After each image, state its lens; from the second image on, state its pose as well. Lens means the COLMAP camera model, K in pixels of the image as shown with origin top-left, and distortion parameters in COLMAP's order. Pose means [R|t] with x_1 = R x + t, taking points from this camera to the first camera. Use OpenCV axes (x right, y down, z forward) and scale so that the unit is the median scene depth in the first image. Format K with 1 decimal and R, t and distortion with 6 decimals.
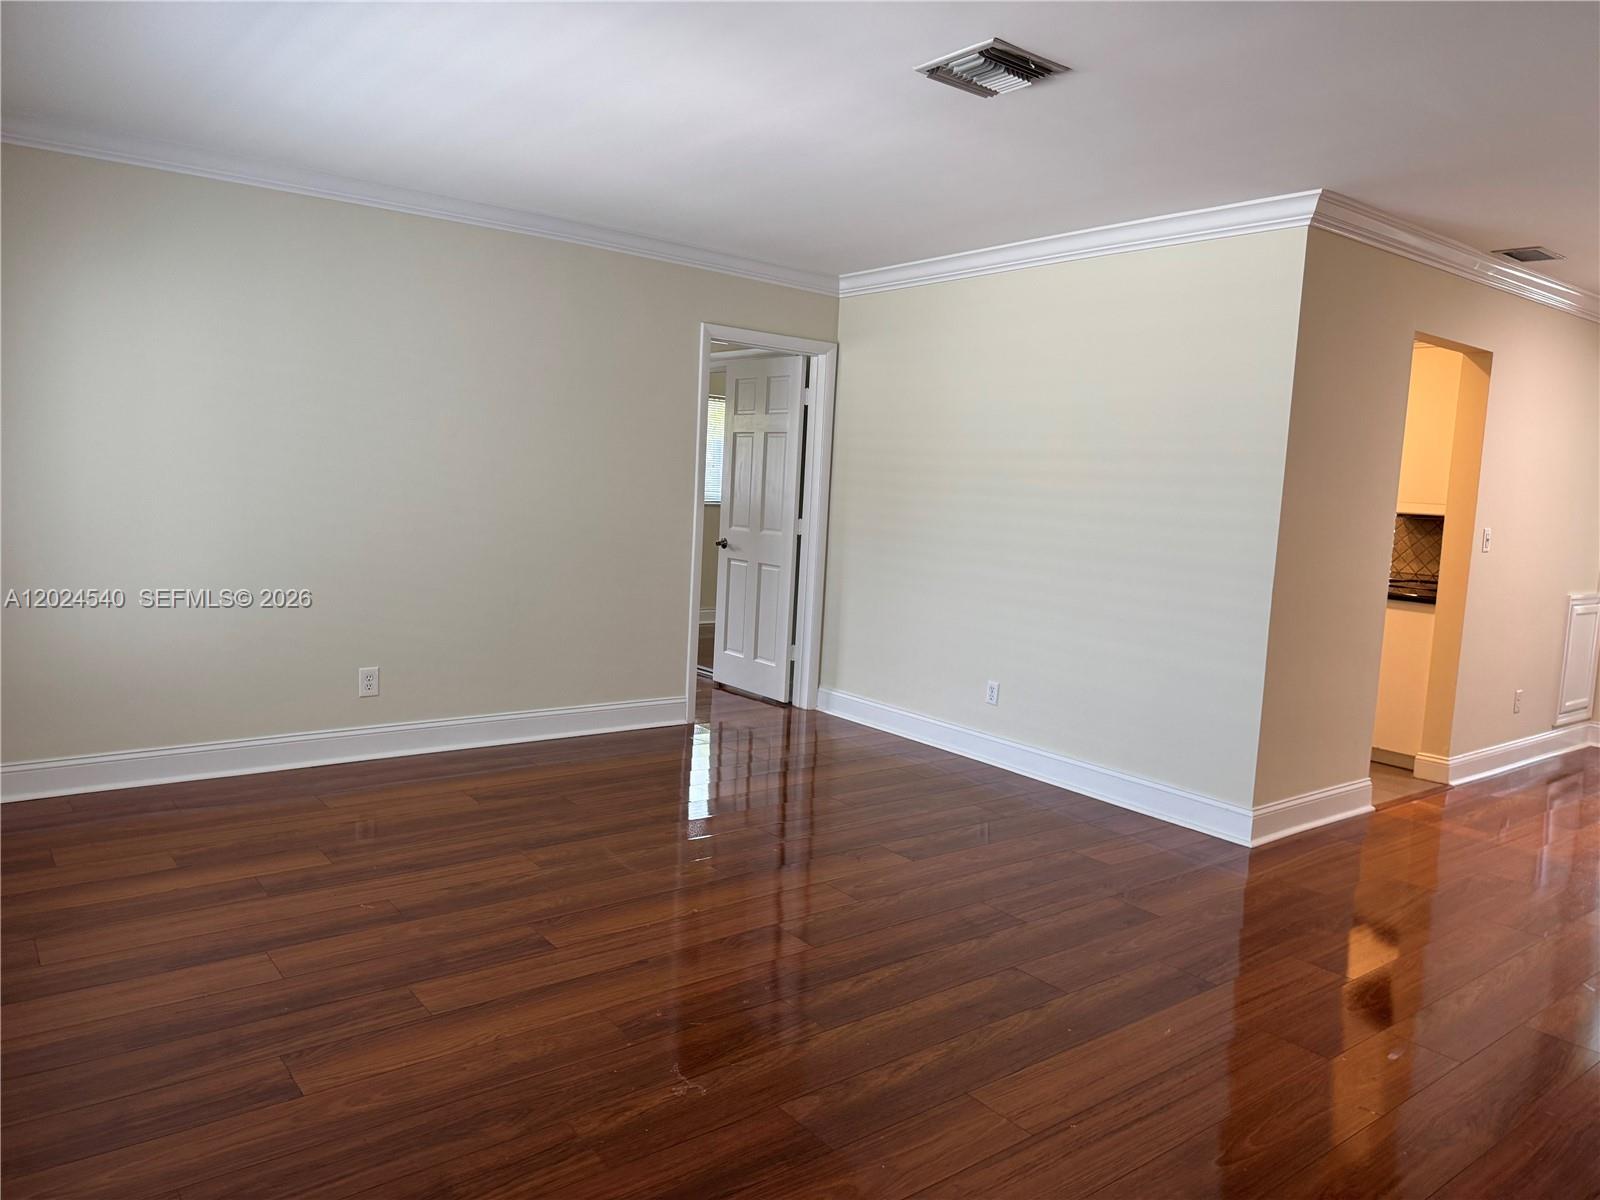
lens RADIAL K [[1119.0, 0, 808.5], [0, 1119.0, 597.6], [0, 0, 1]] dist [0.072002, -0.086149]
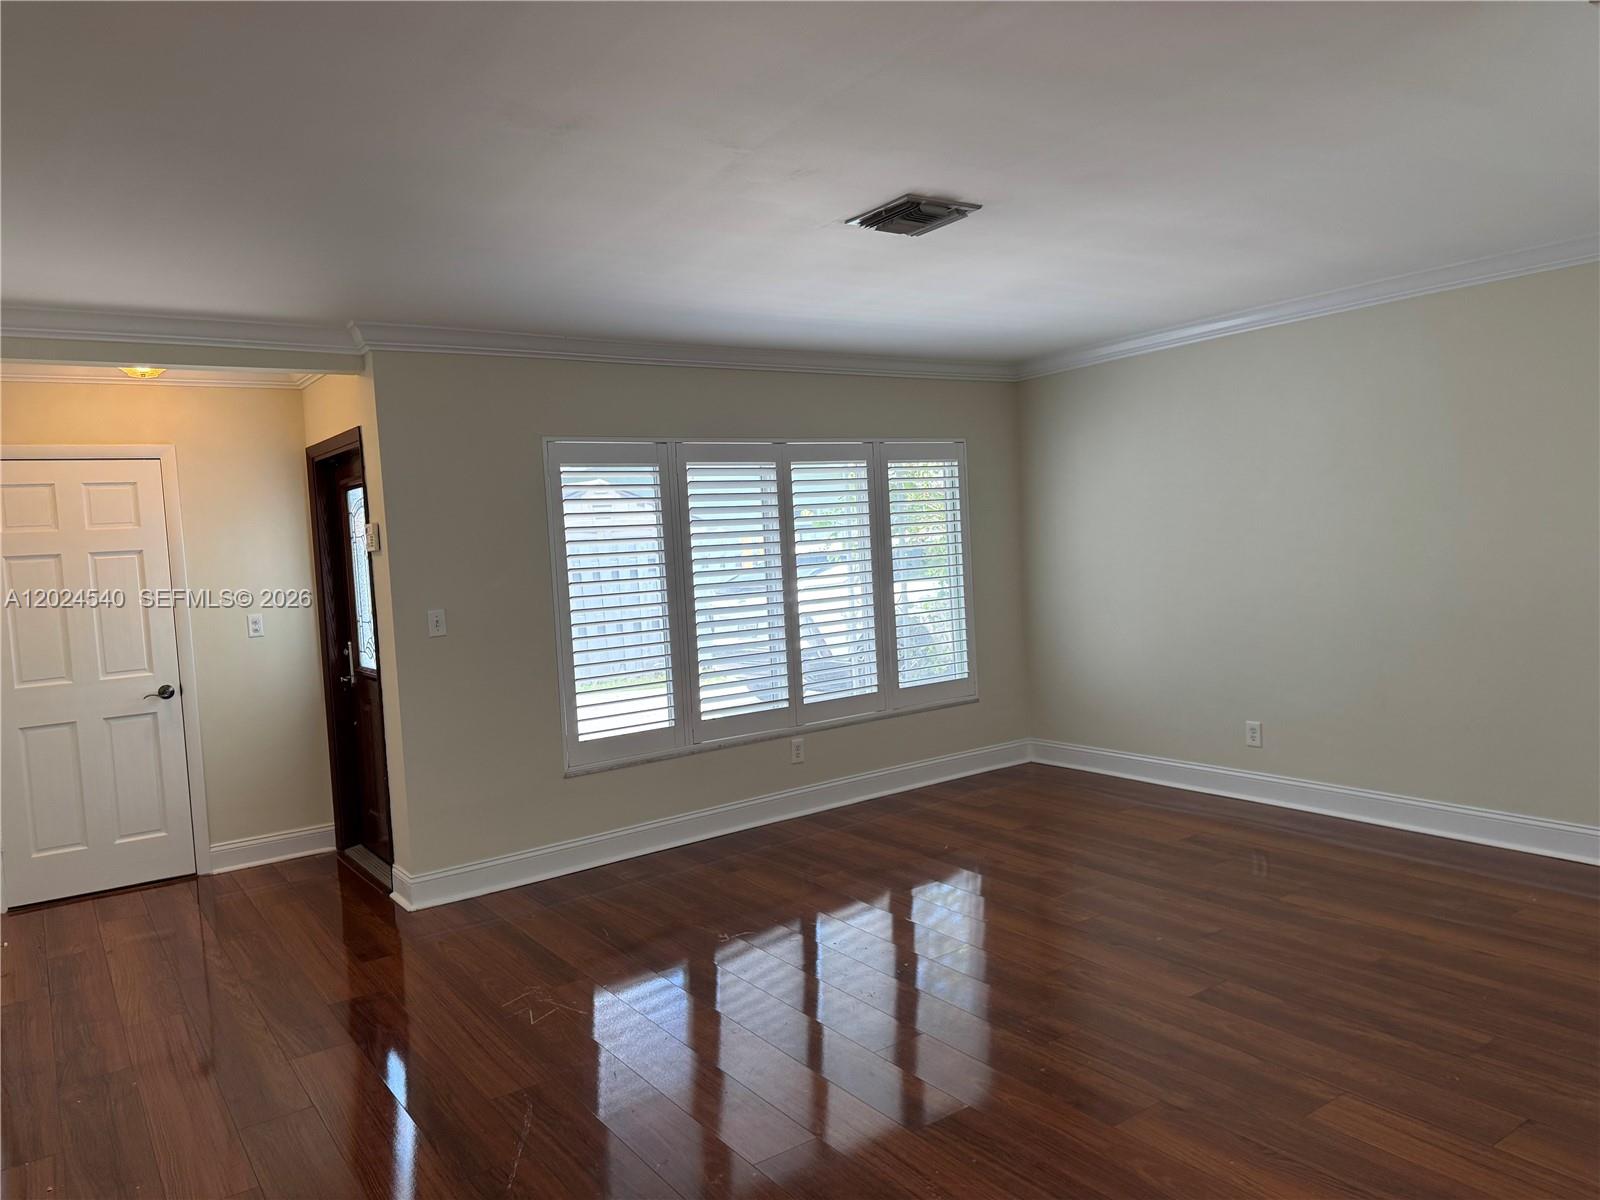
lens RADIAL K [[1119.0, 0, 796.5], [0, 1119.0, 604.2], [0, 0, 1]] dist [0.072002, -0.086149]
pose [[-0.045692, 0.017564, -0.998801, 0.956237], [-0.063312, 0.997784, 0.020443, -0.062329], [0.996947, 0.064171, -0.044479, 0.711580]]
